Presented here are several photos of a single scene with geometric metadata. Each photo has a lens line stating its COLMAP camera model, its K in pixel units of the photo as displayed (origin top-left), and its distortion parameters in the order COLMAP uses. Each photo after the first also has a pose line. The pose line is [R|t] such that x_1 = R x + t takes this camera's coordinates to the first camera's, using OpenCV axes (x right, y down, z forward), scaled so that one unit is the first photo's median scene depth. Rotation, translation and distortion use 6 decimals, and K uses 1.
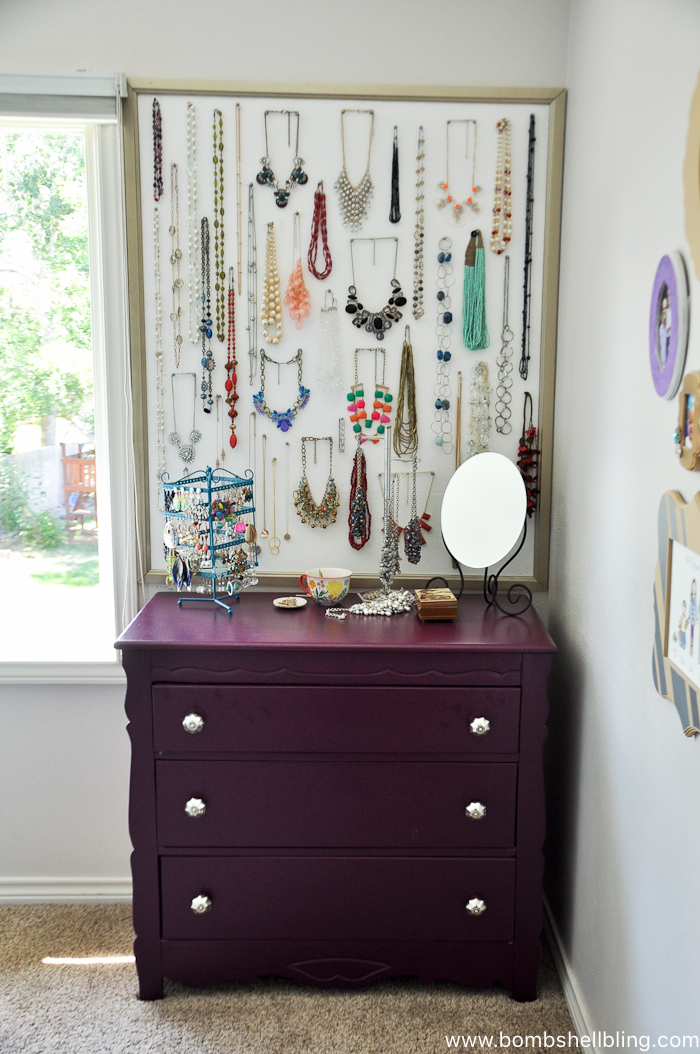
lens RADIAL K [[1056.8, 0, 350.0], [0, 1056.8, 527.0], [0, 0, 1]] dist [0.016982, 0.026663]
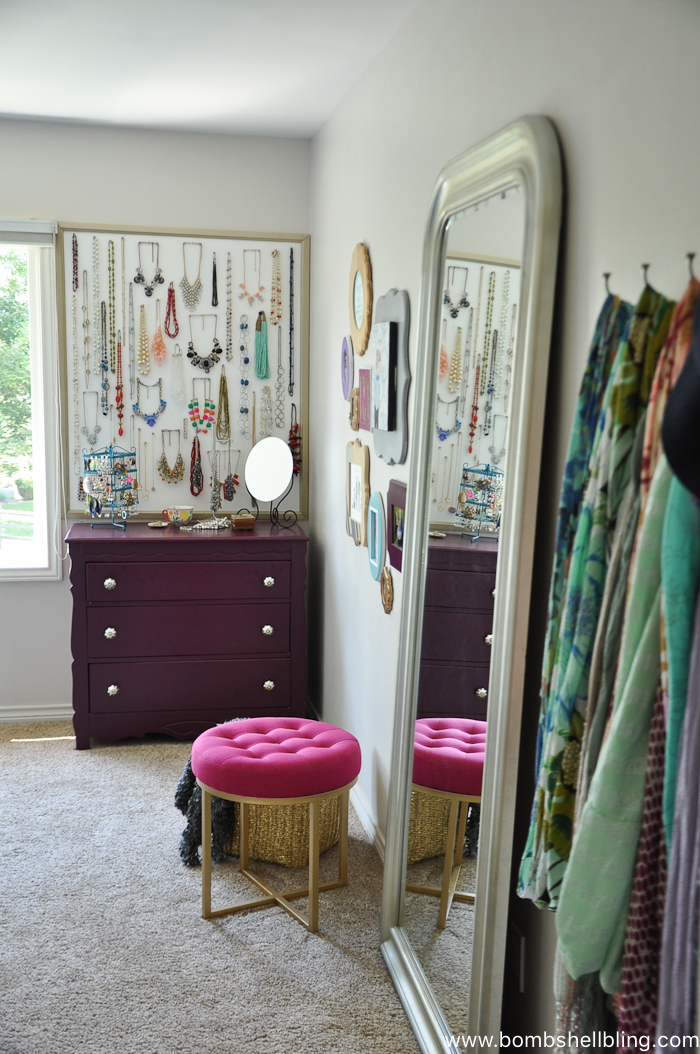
lens RADIAL K [[1258.5, 0, 350.0], [0, 1258.5, 527.0], [0, 0, 1]] dist [0.011425, 0.003889]
pose [[0.984275, -0.014769, 0.176022, -0.108010], [0.024047, 0.998425, -0.050694, 0.183695], [-0.174996, 0.054130, 0.983080, -1.046702]]
